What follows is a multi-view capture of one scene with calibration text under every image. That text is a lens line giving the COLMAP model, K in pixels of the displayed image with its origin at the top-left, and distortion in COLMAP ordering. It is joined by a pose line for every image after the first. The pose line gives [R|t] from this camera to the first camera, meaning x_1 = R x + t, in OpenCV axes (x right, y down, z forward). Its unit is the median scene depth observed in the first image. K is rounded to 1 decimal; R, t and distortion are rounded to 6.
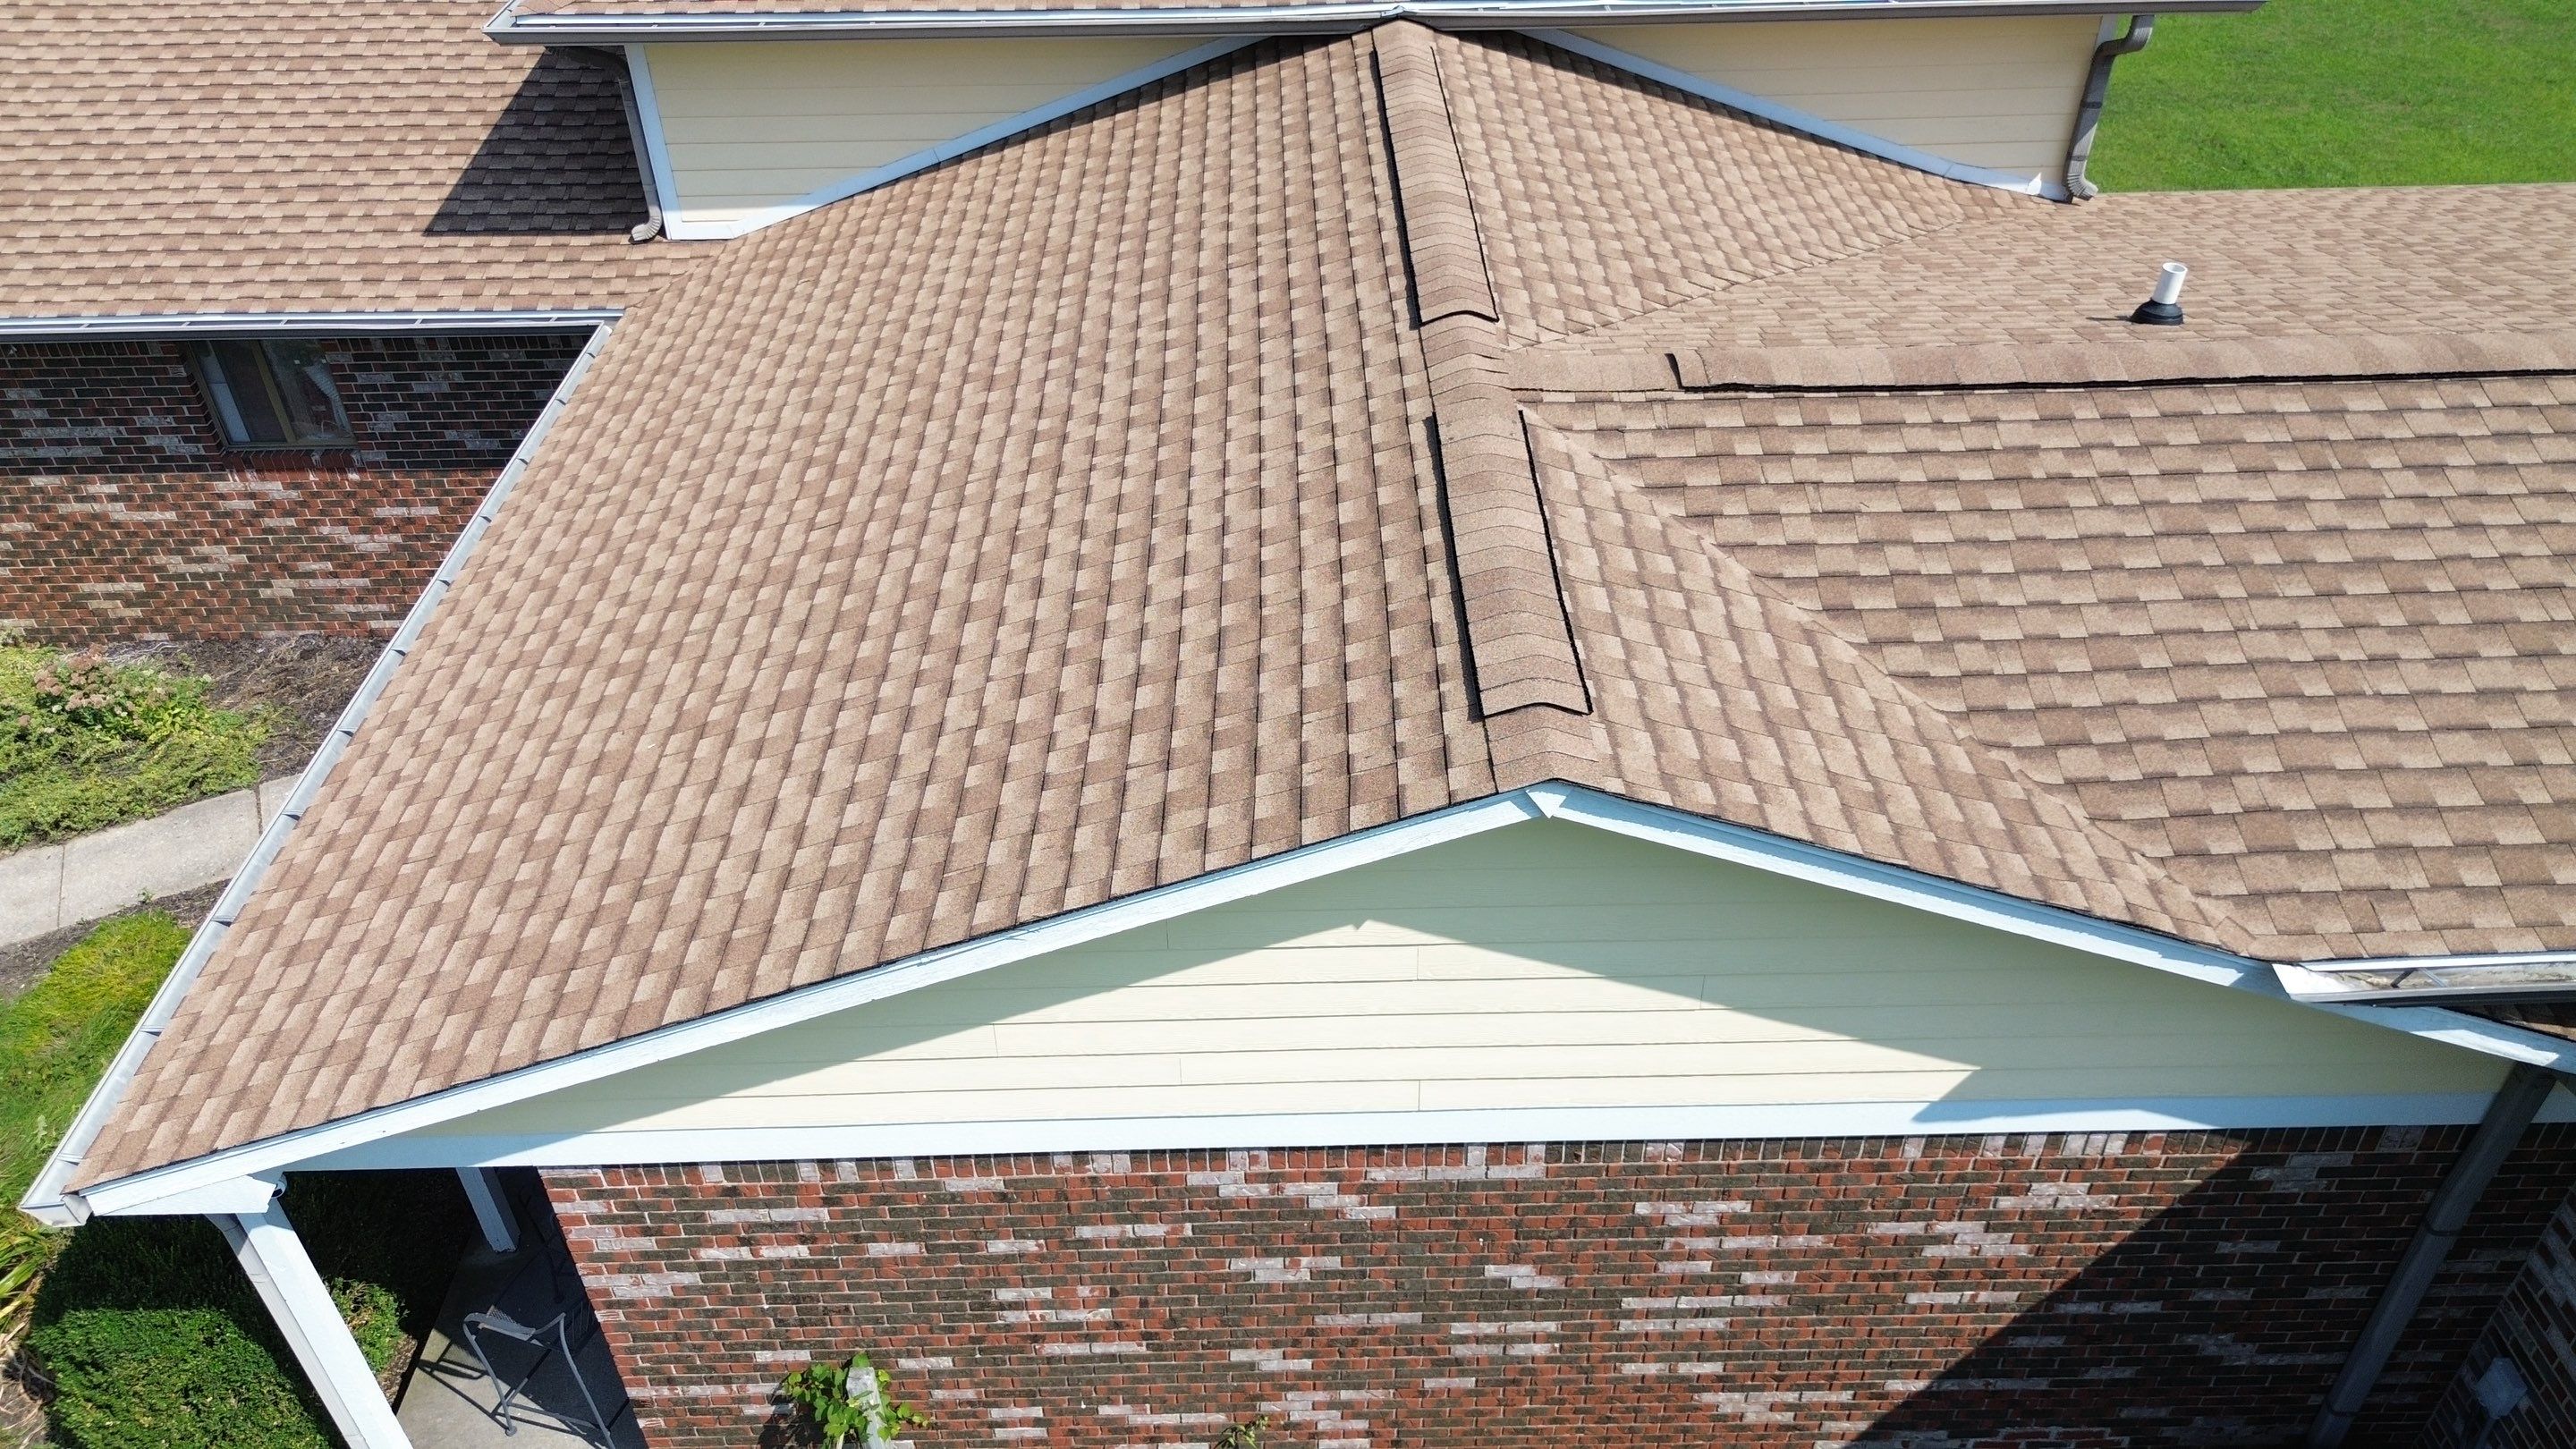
lens RADIAL K [[1830.8, 0, 1287.0], [0, 1830.8, 714.7], [0, 0, 1]] dist [0.064078, -0.064355]
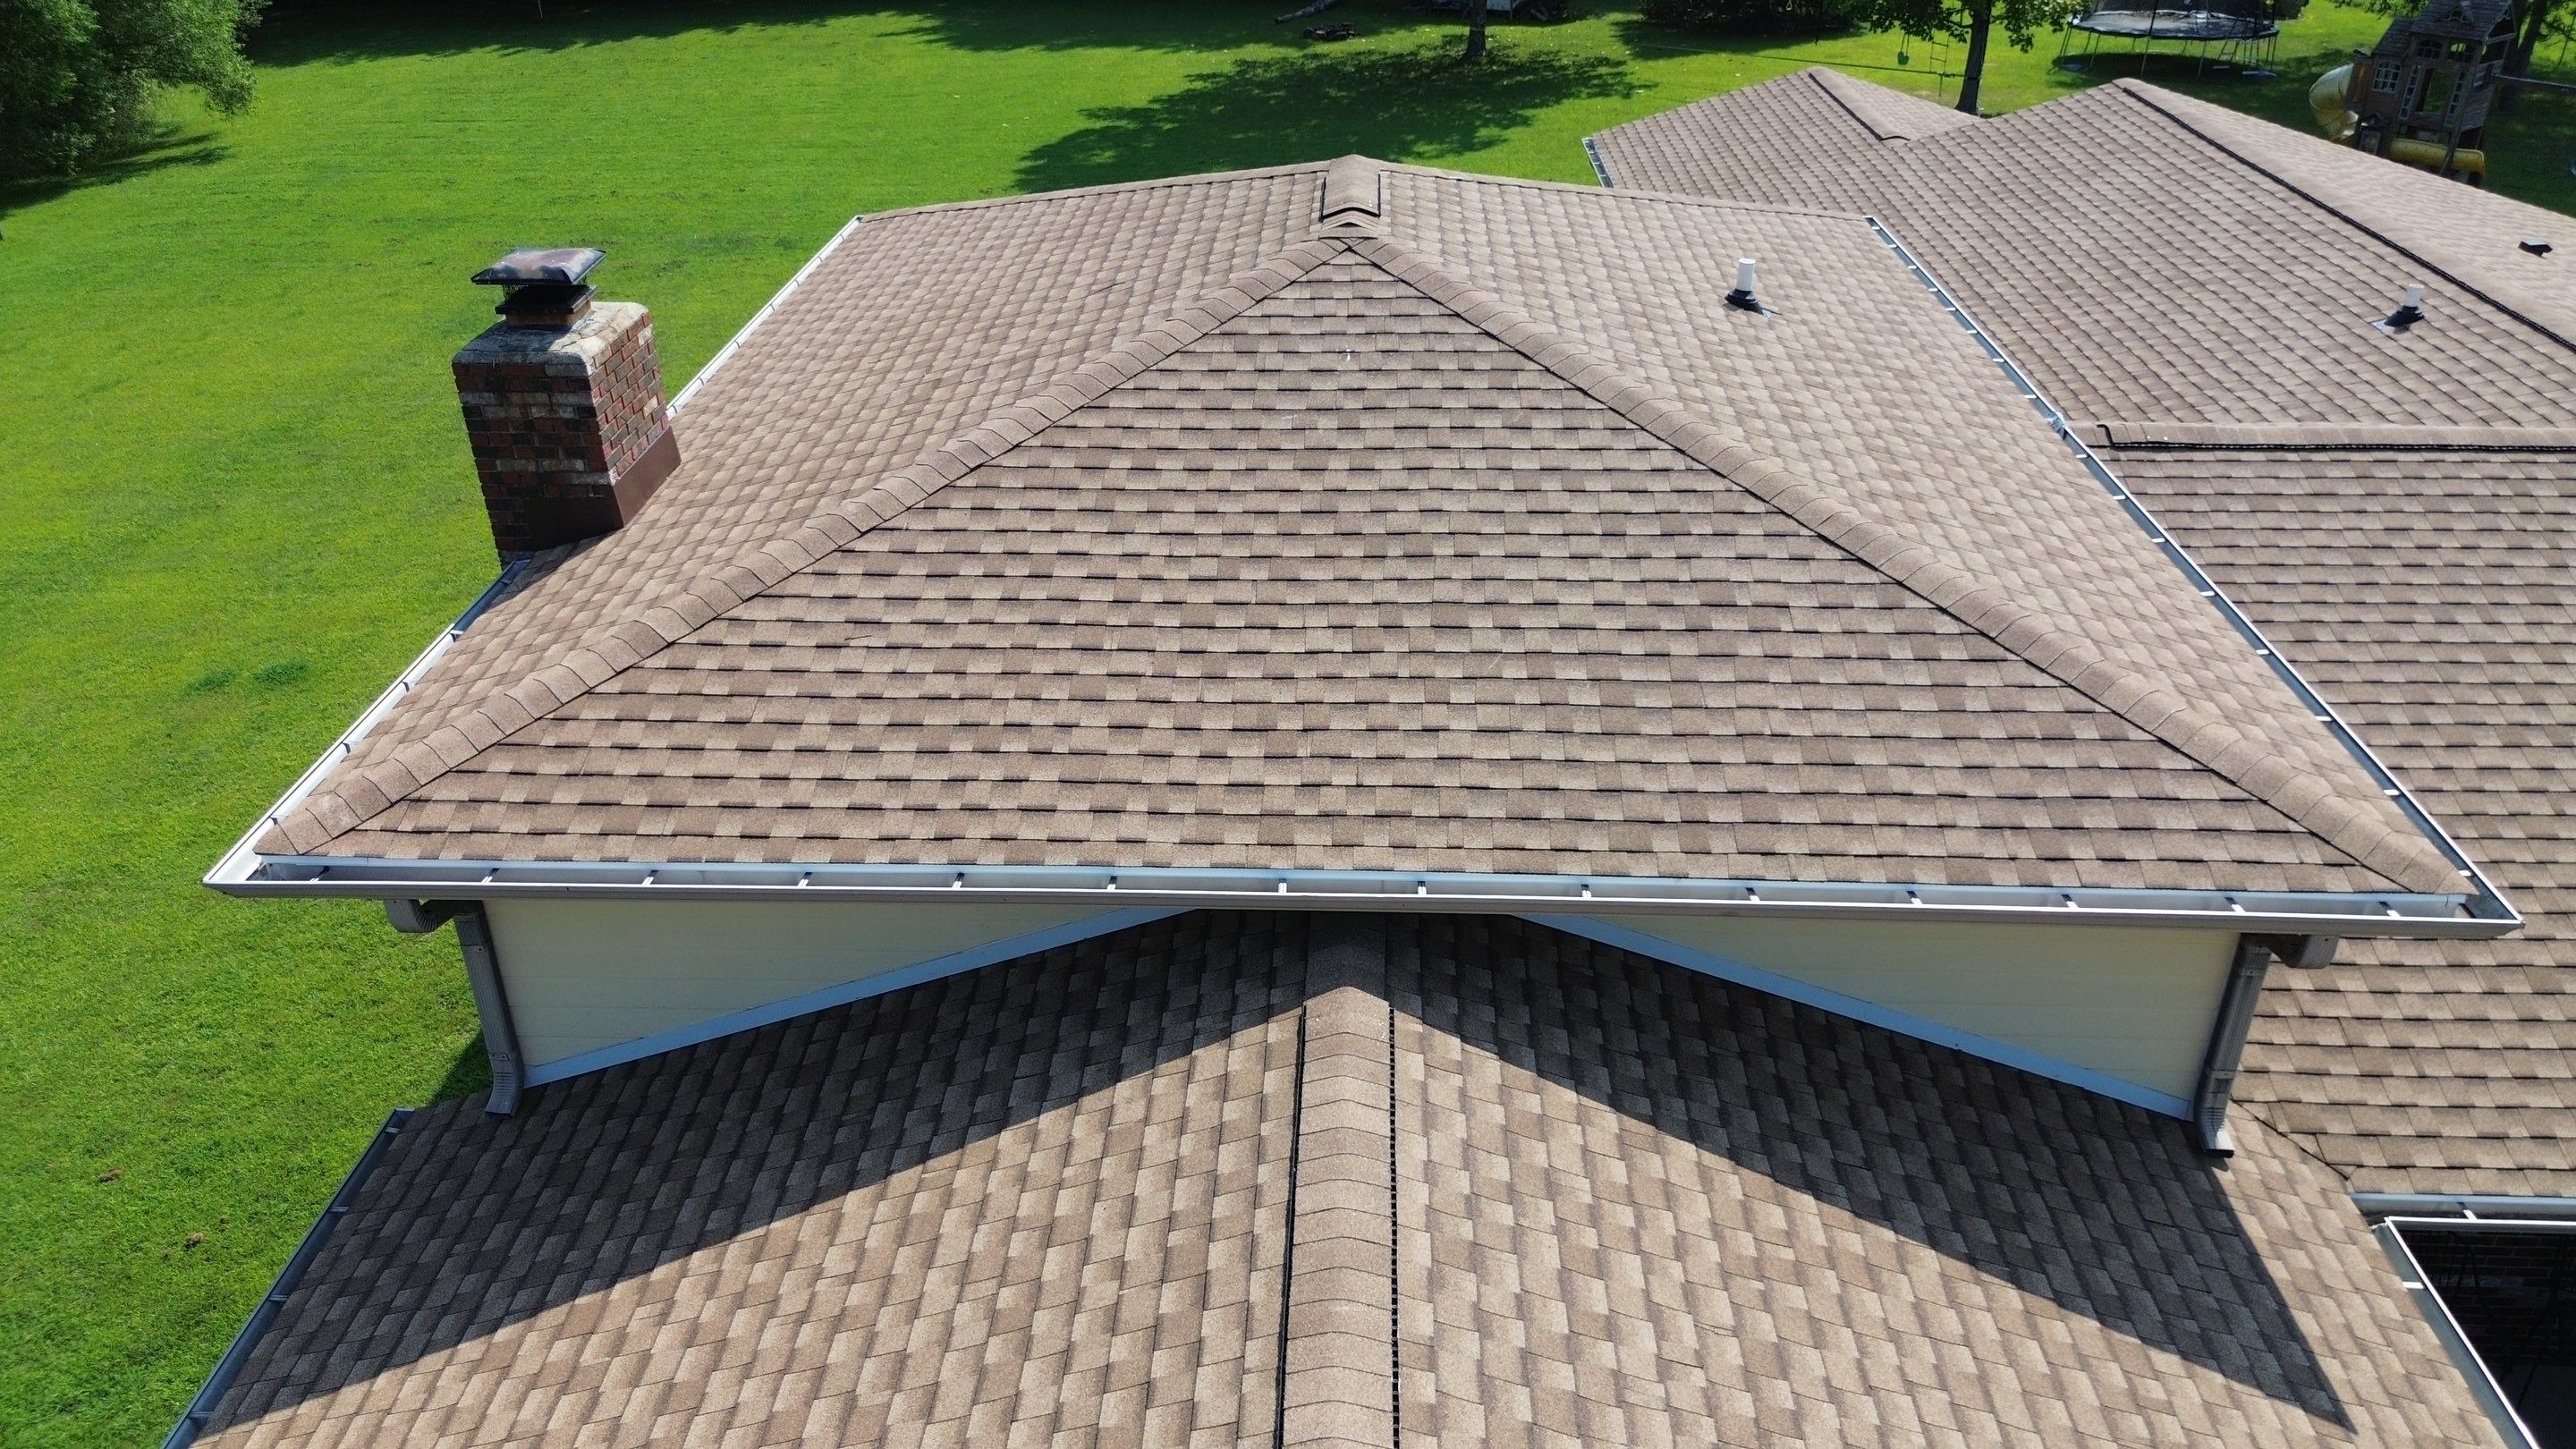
lens RADIAL K [[1830.8, 0, 1286.9], [0, 1830.8, 714.0], [0, 0, 1]] dist [0.064078, -0.064355]
pose [[0.056809, -0.476161, 0.877521, -1.462721], [0.611734, 0.711225, 0.346323, -1.342618], [-0.789021, 0.517136, 0.331688, 1.616241]]
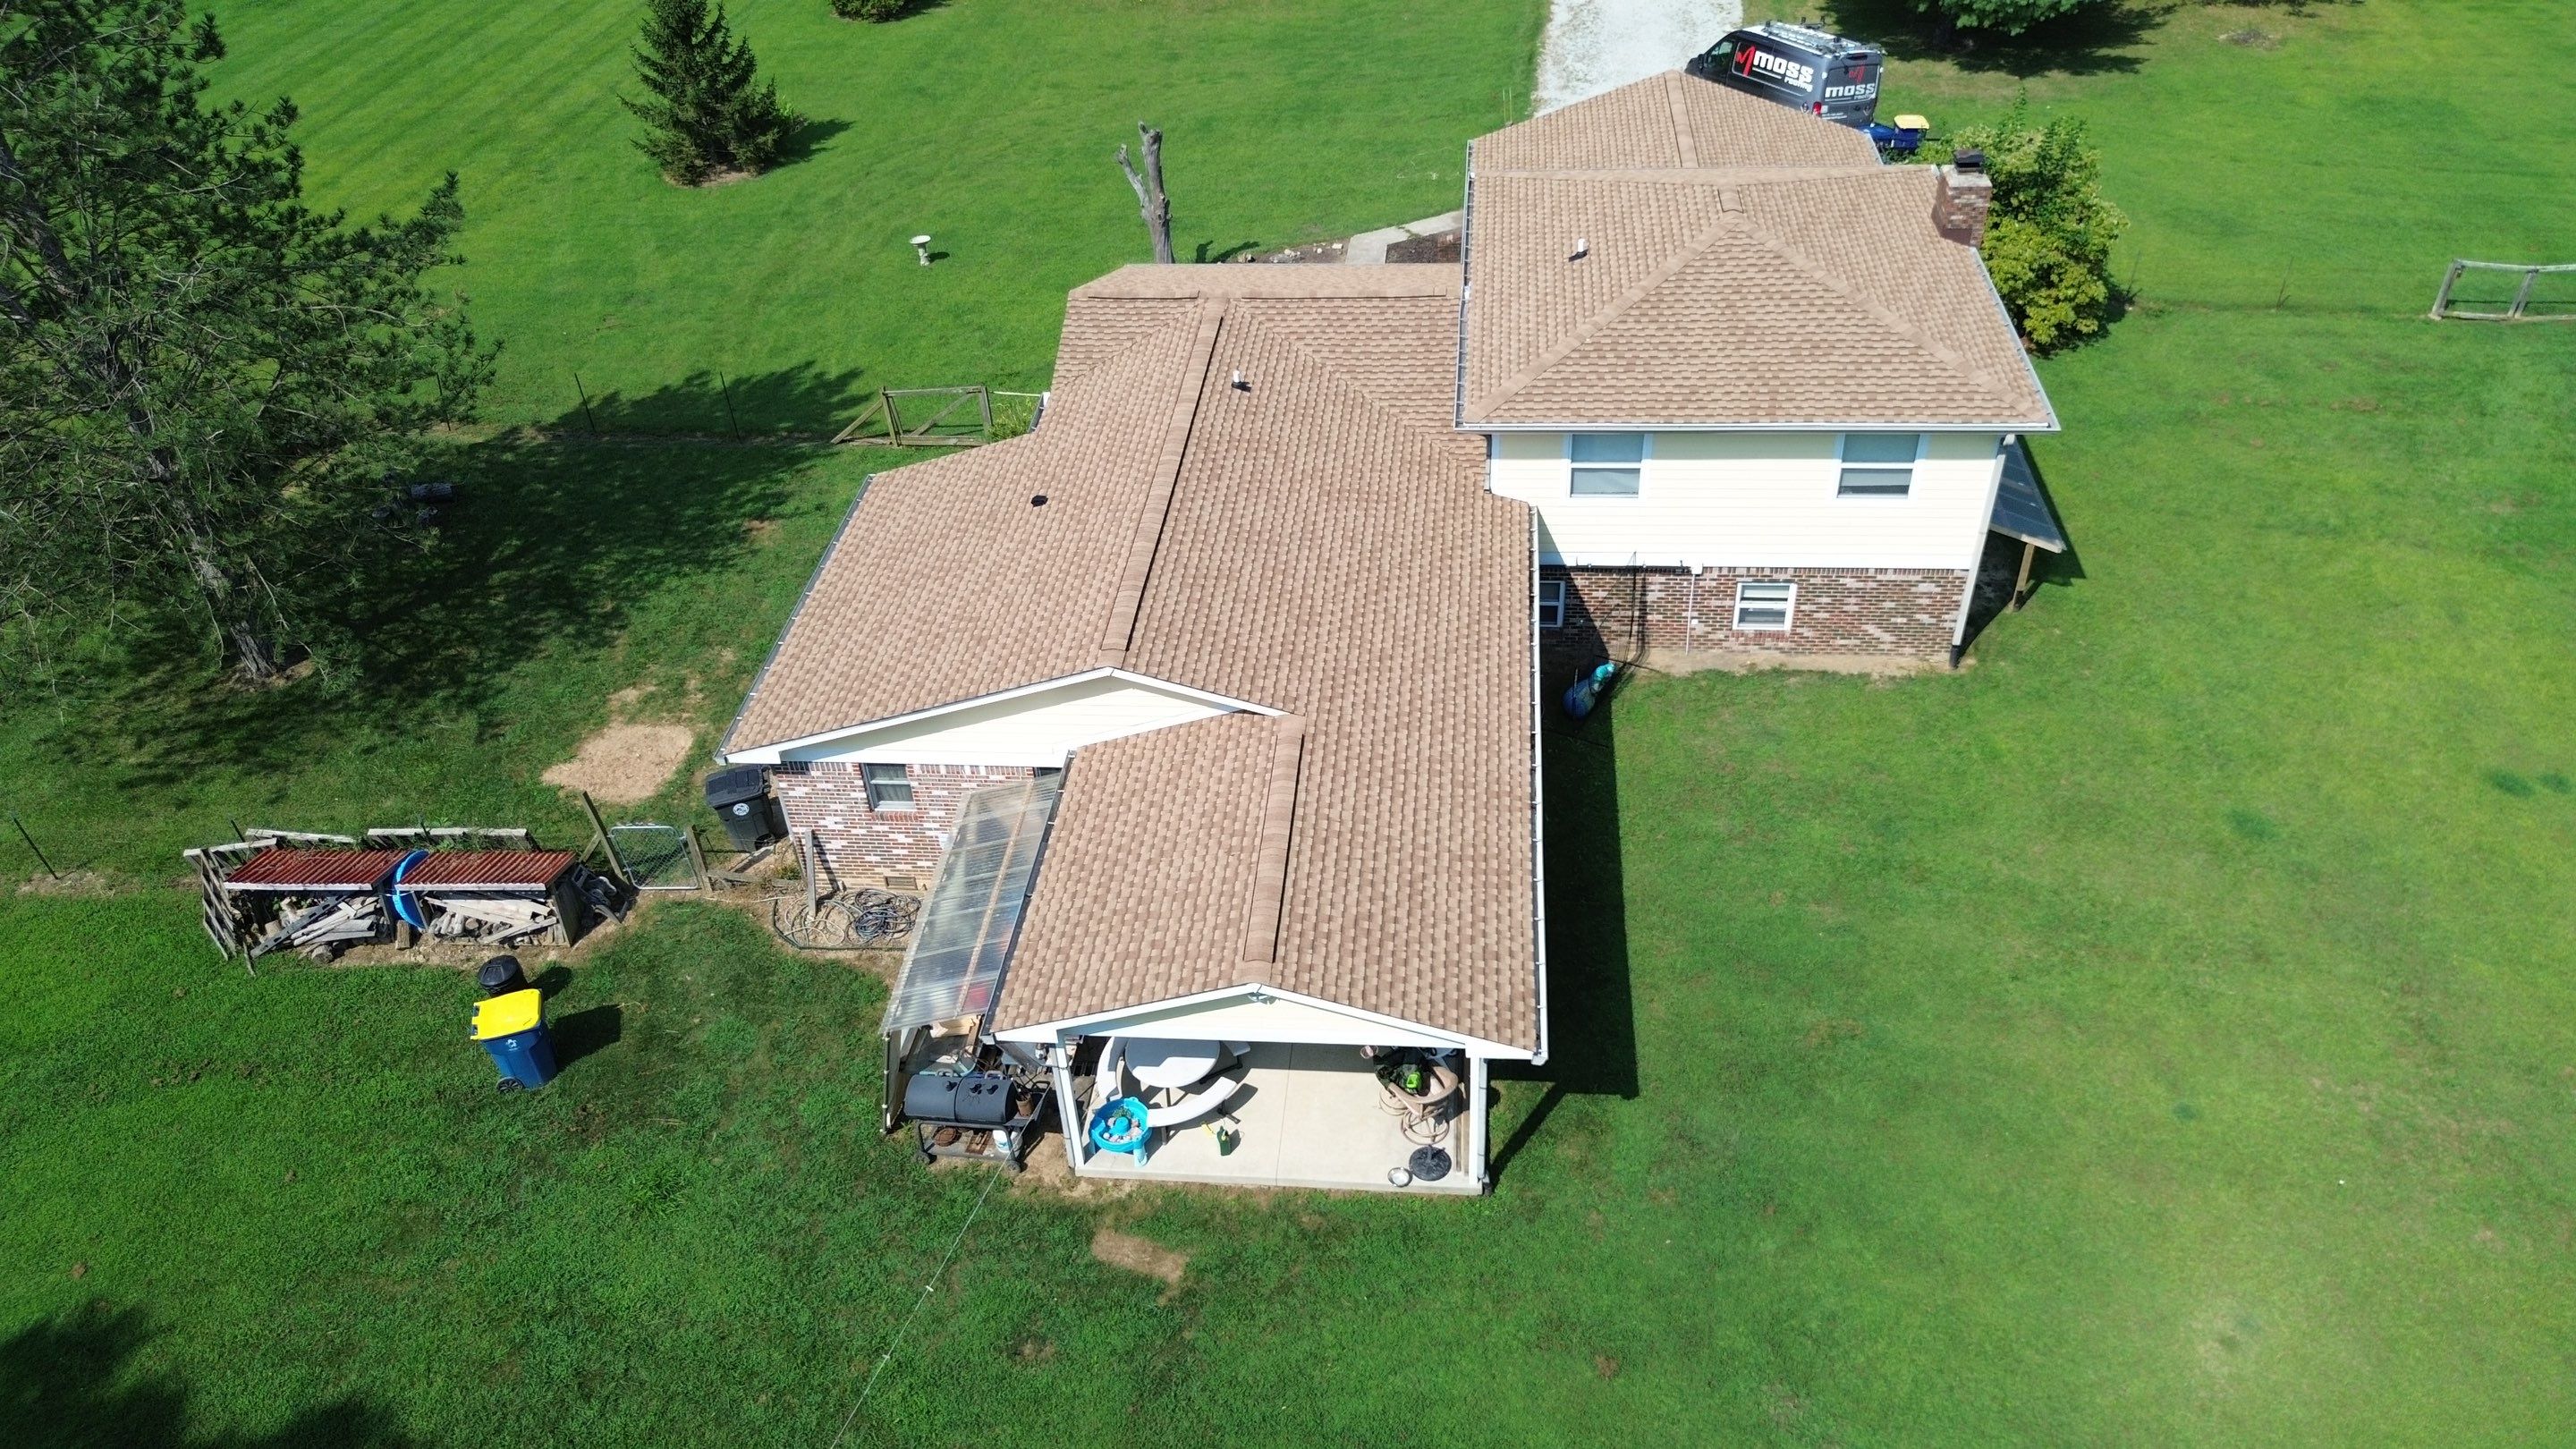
lens RADIAL K [[1830.8, 0, 1289.1], [0, 1830.8, 726.3], [0, 0, 1]] dist [0.064078, -0.064355]
pose [[-0.110074, 0.622727, -0.774658, 4.221561], [-0.562154, 0.603749, 0.565216, -2.191223], [0.819675, 0.497693, 0.283611, 0.418539]]
